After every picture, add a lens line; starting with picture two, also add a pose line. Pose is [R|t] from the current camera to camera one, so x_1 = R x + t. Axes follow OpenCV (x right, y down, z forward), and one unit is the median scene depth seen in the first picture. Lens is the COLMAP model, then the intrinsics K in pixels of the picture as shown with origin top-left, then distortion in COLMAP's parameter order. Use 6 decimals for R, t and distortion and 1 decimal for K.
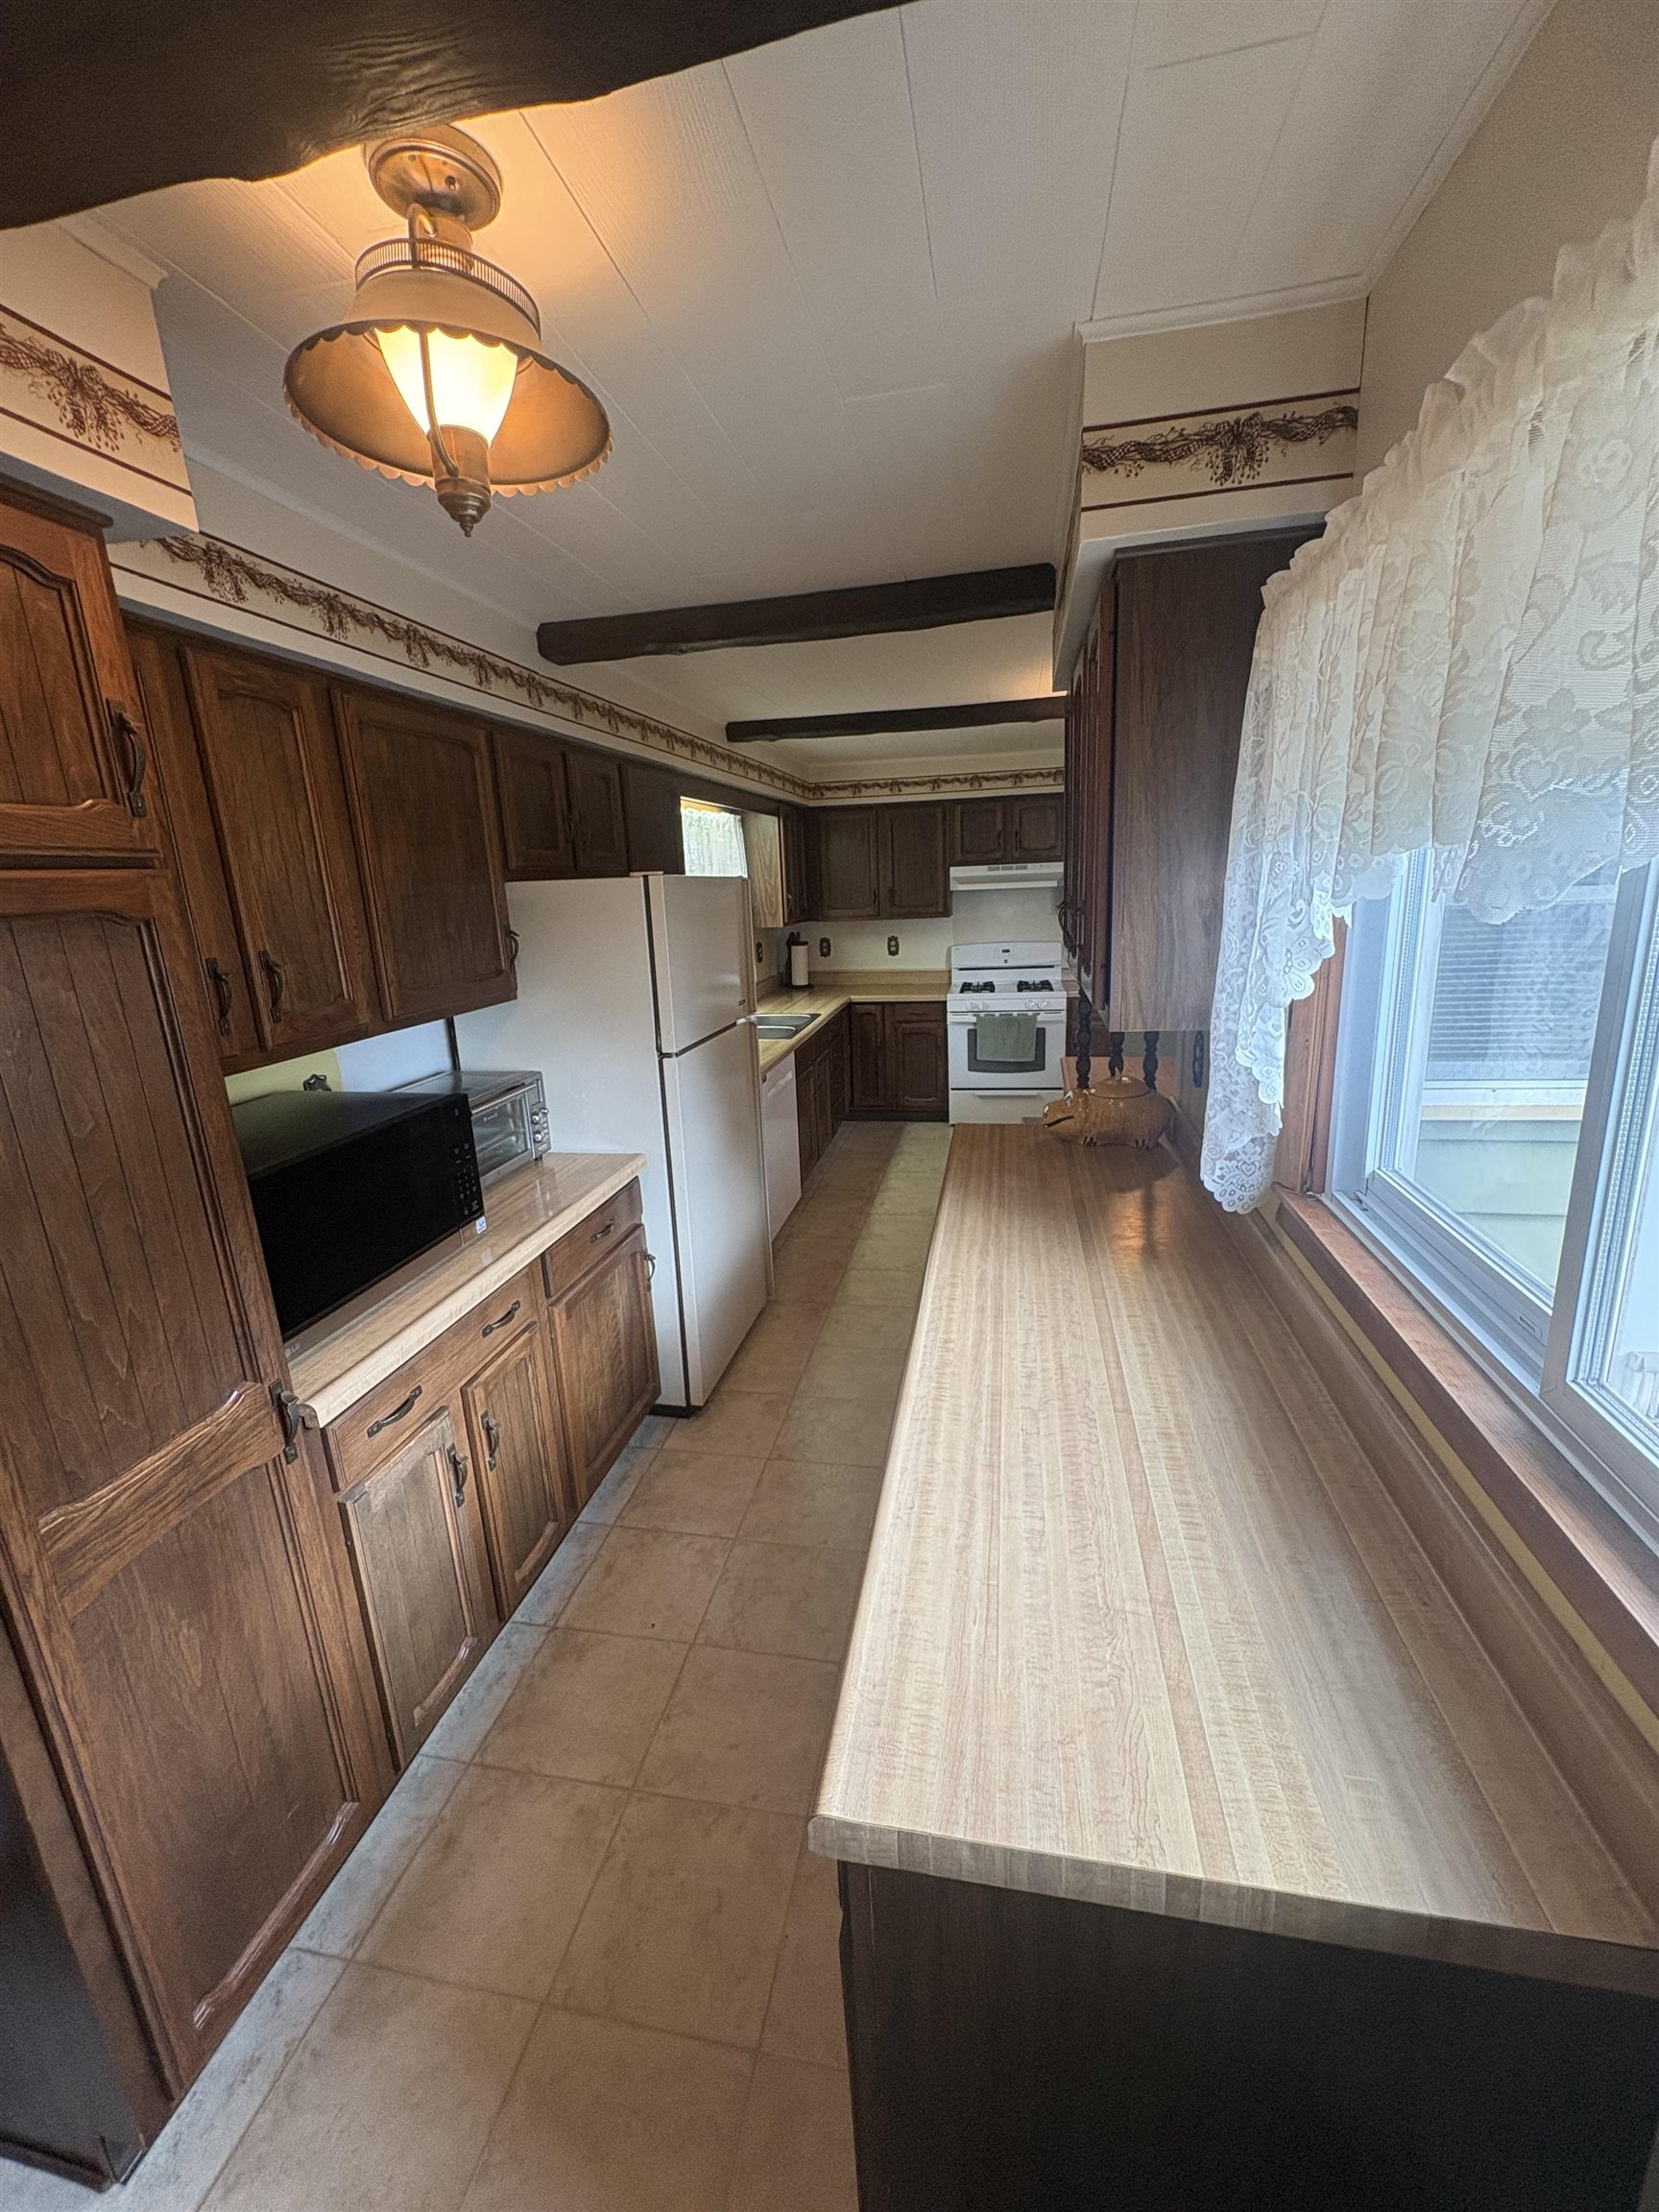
lens RADIAL K [[890.4, 0, 840.4], [0, 890.4, 1107.4], [0, 0, 1]] dist [0.001318, -0.000102]
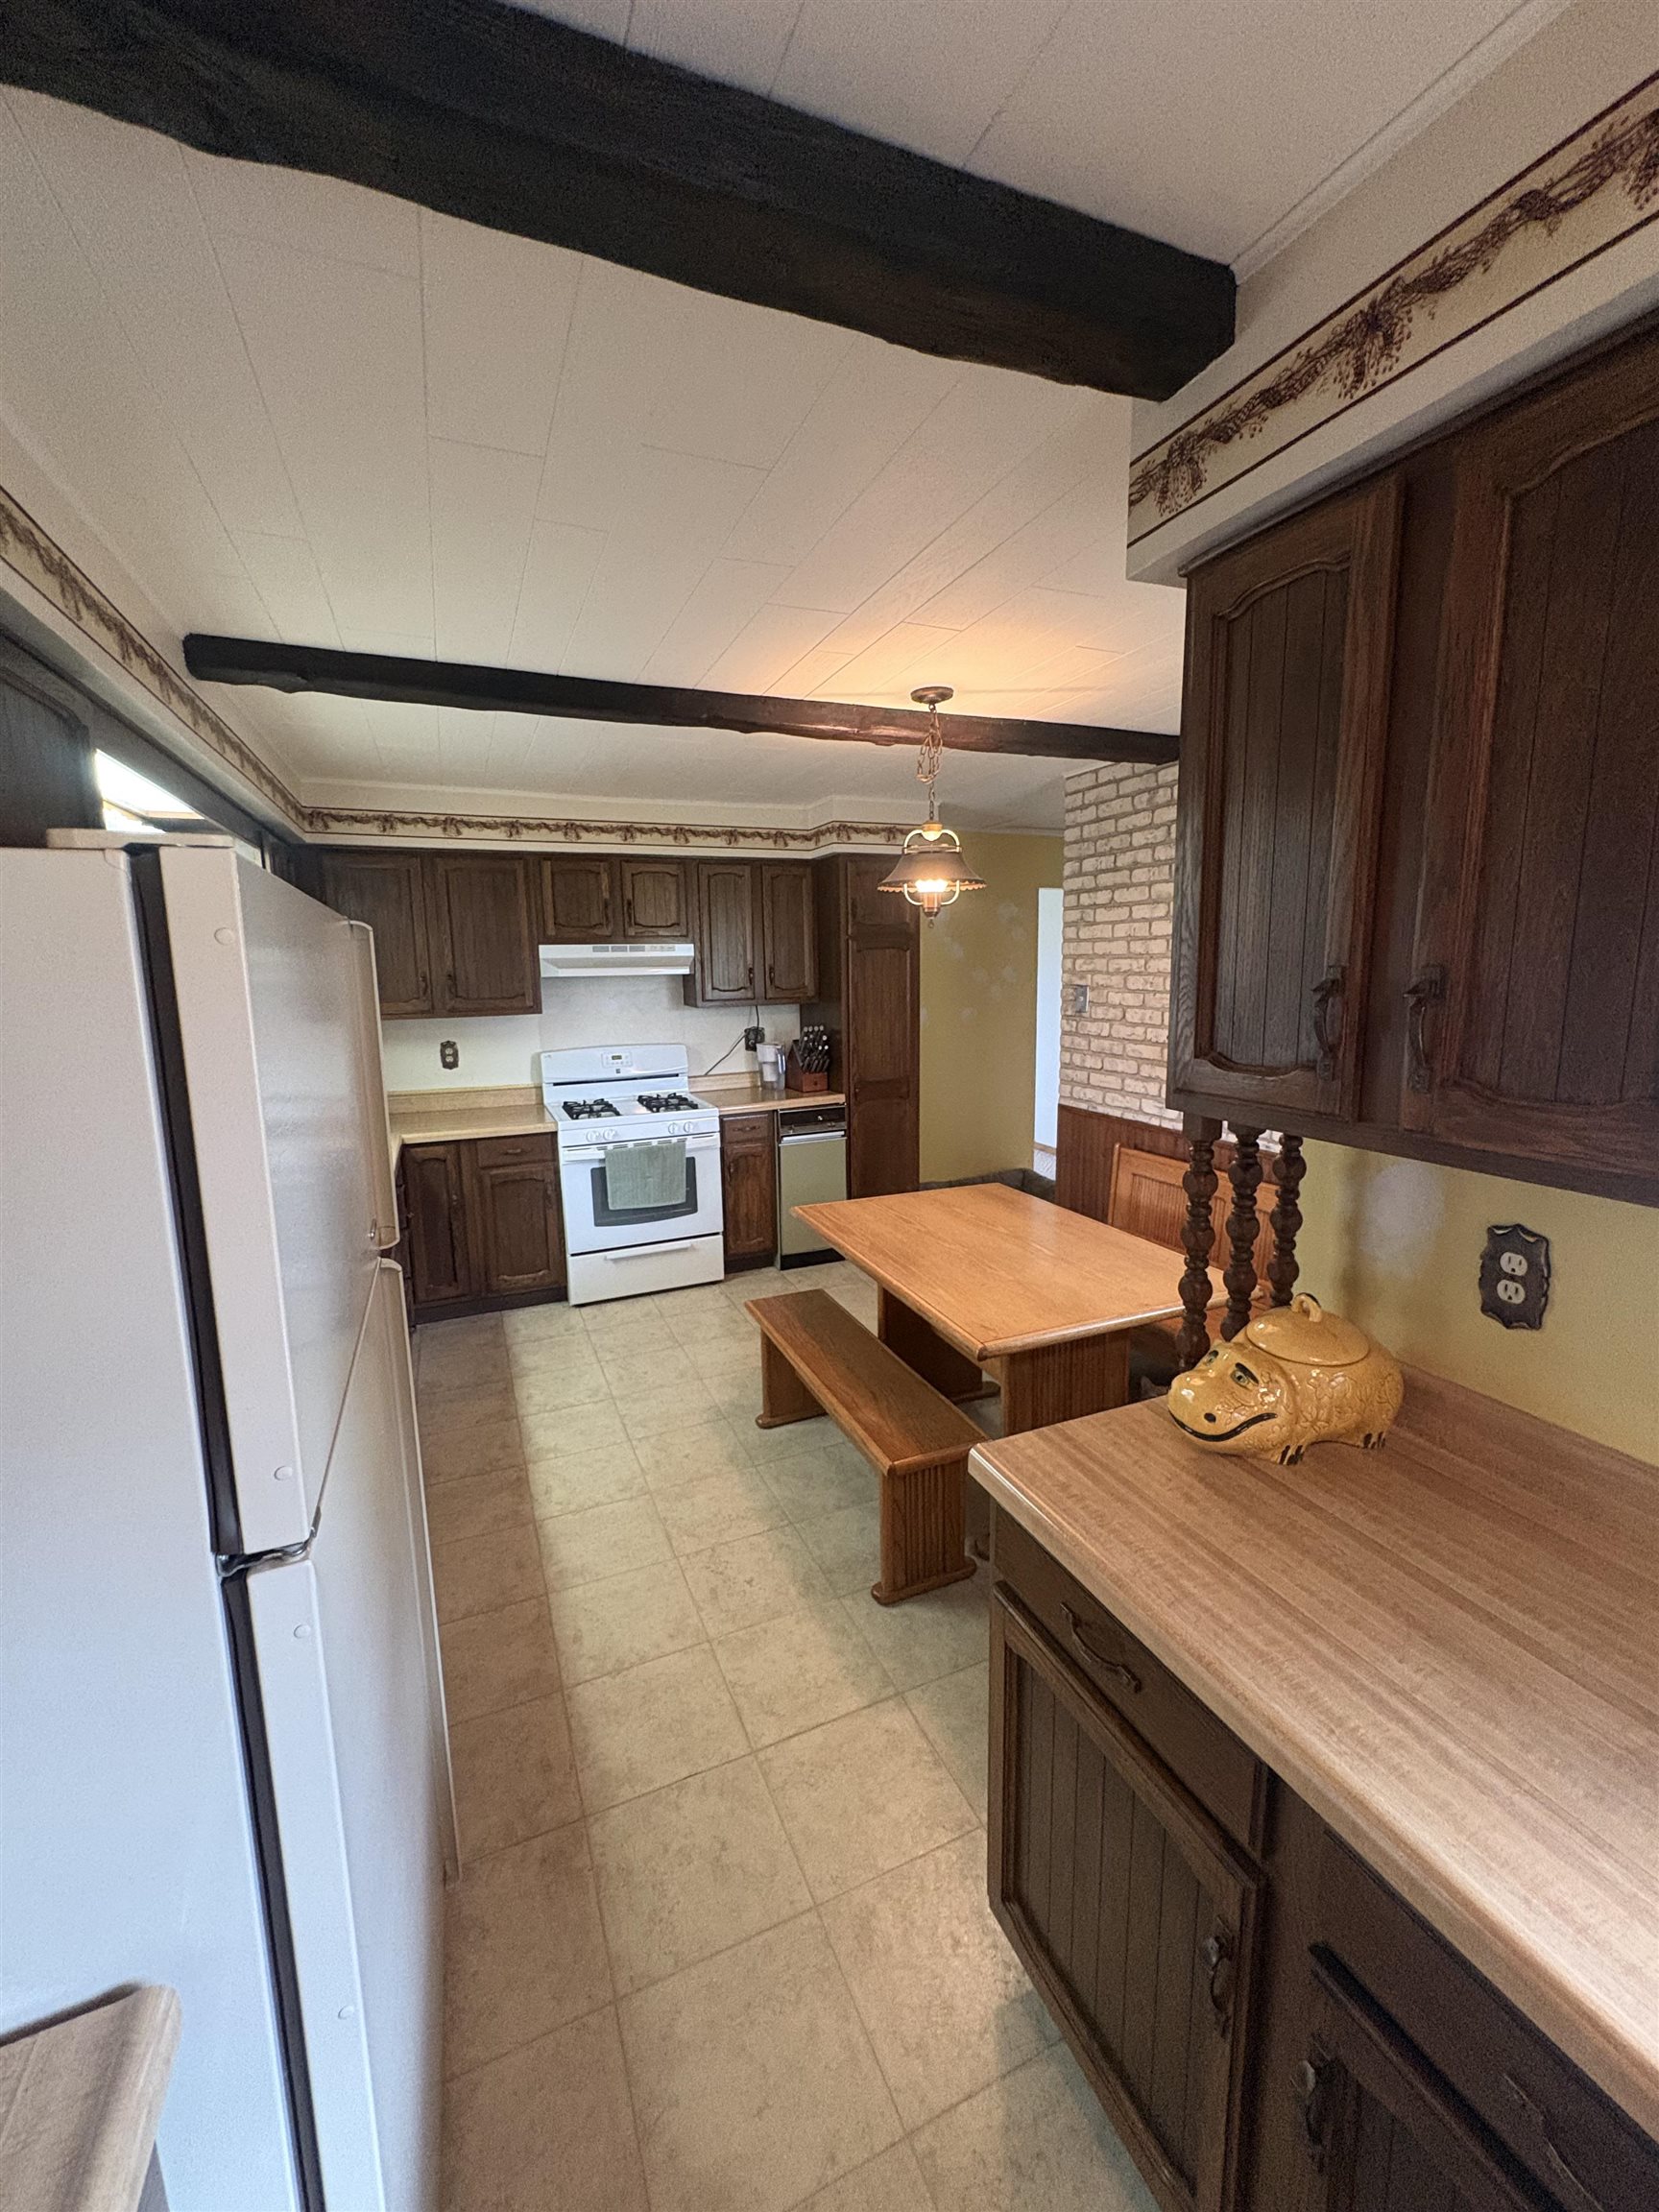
lens RADIAL K [[890.4, 0, 840.4], [0, 890.4, 1107.4], [0, 0, 1]] dist [0.001318, -0.000102]
pose [[0.829733, -0.063322, 0.554557, -0.082472], [0.120965, 0.990331, -0.067907, -0.063701], [-0.544895, 0.123427, 0.829371, 0.295419]]
